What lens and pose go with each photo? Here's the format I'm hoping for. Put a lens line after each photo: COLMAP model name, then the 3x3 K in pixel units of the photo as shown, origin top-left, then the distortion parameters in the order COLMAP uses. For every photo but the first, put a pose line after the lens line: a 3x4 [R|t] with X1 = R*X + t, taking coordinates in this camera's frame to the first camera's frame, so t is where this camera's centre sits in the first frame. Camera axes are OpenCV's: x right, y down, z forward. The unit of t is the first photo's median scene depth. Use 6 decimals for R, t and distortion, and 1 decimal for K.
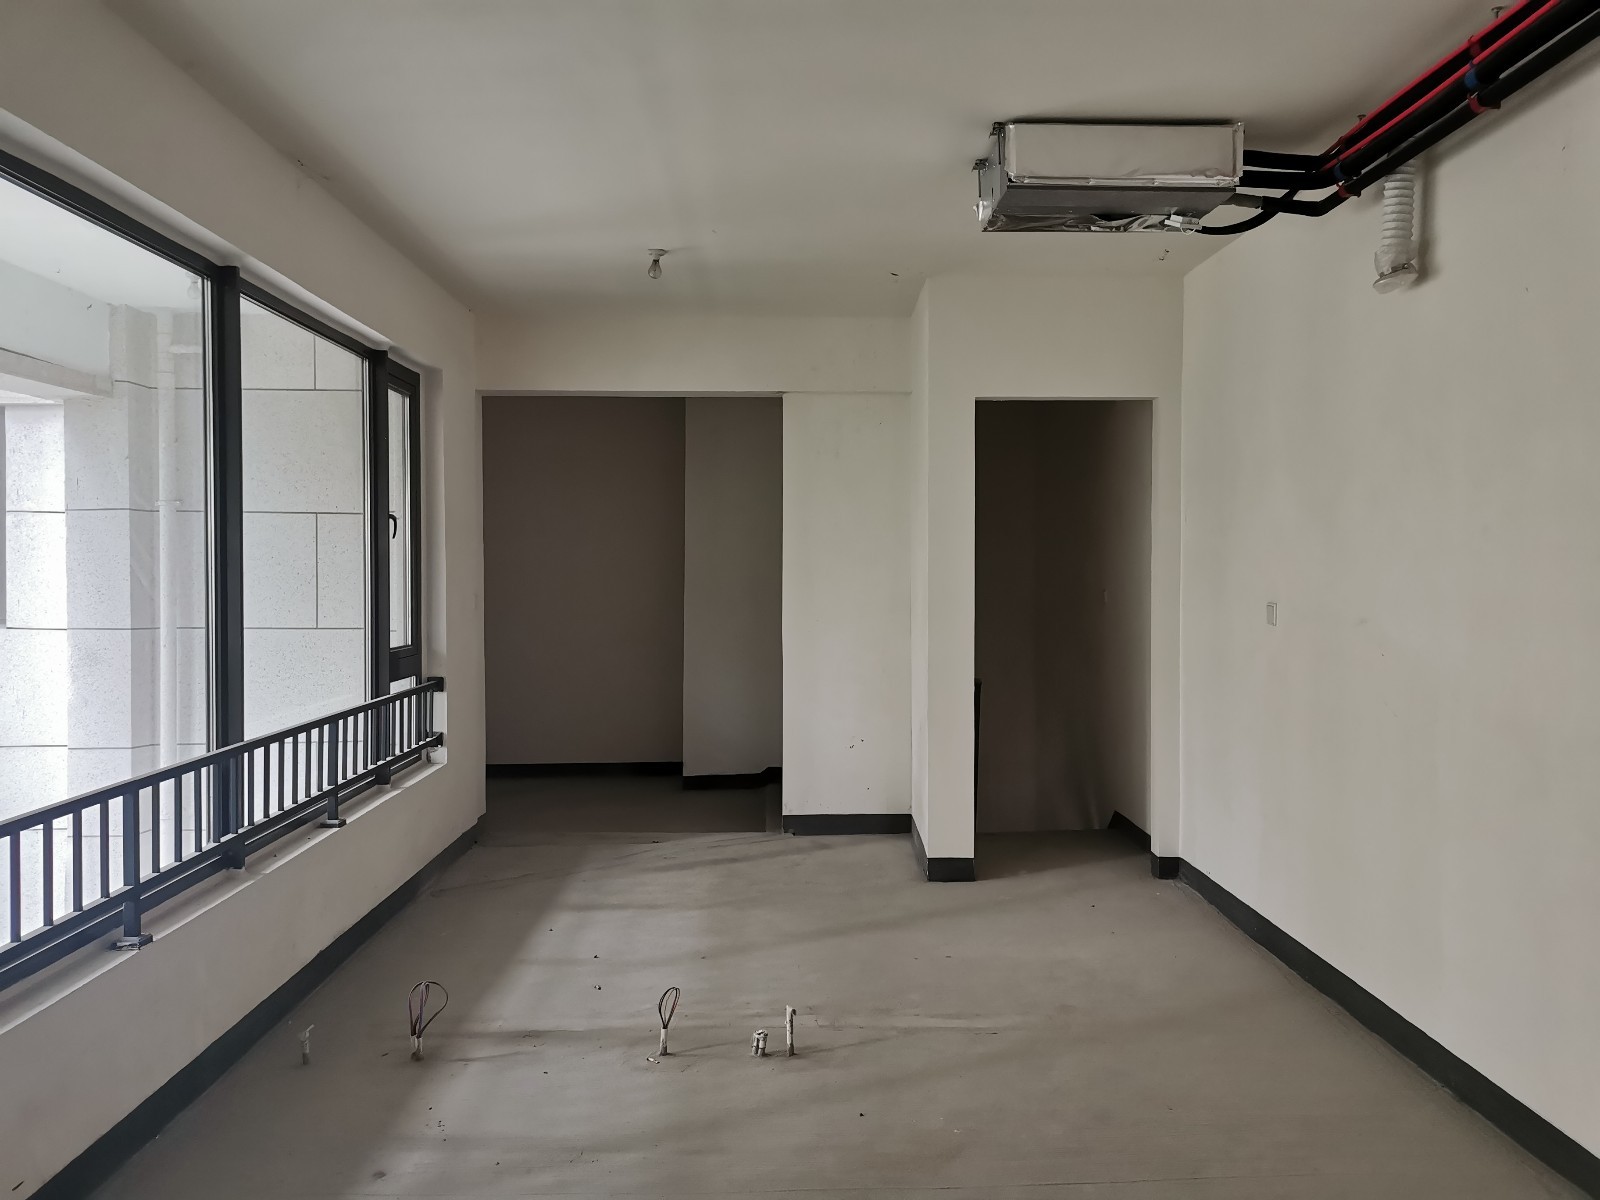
lens RADIAL K [[1235.2, 0, 800.0], [0, 1235.2, 596.6], [0, 0, 1]] dist [-0.016807, -0.012670]
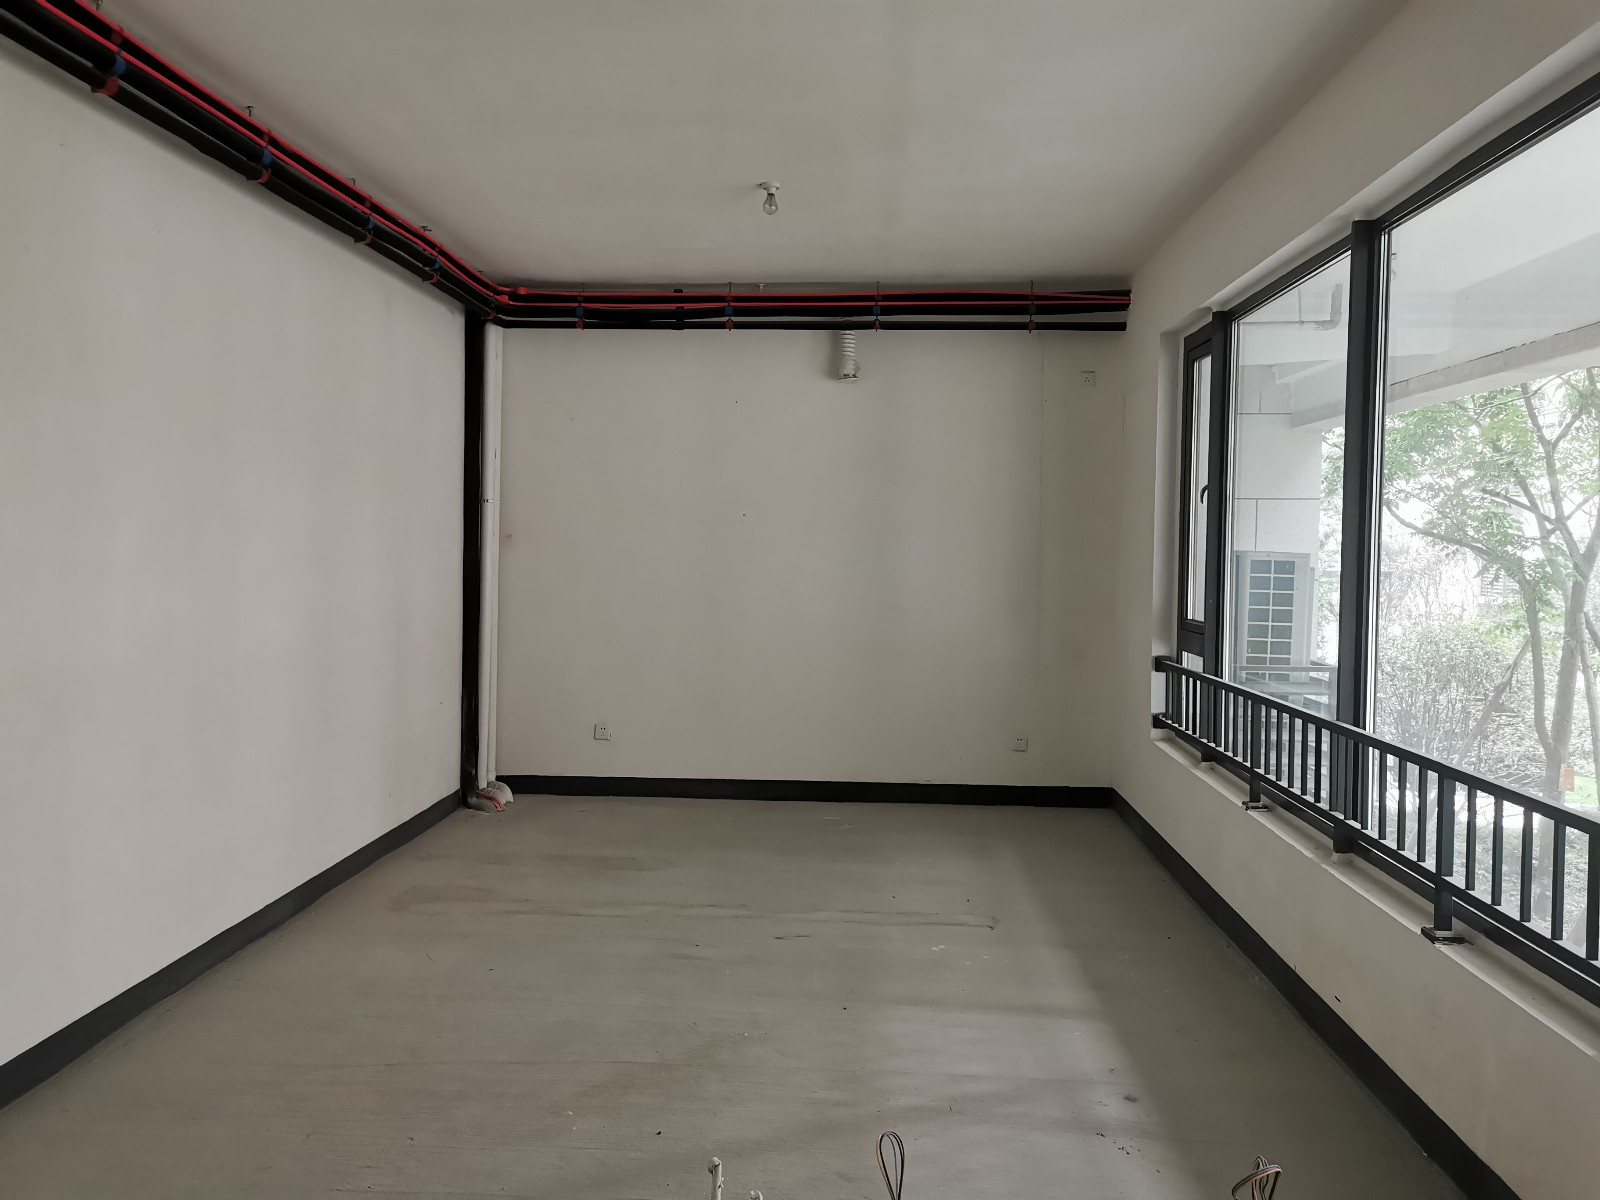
lens RADIAL K [[1235.2, 0, 800.3], [0, 1235.2, 596.3], [0, 0, 1]] dist [-0.016807, -0.012670]
pose [[-0.996316, -0.029171, 0.080647, -0.123903], [-0.025188, 0.998433, 0.049974, -0.013693], [-0.081979, 0.047758, -0.995489, 2.000179]]
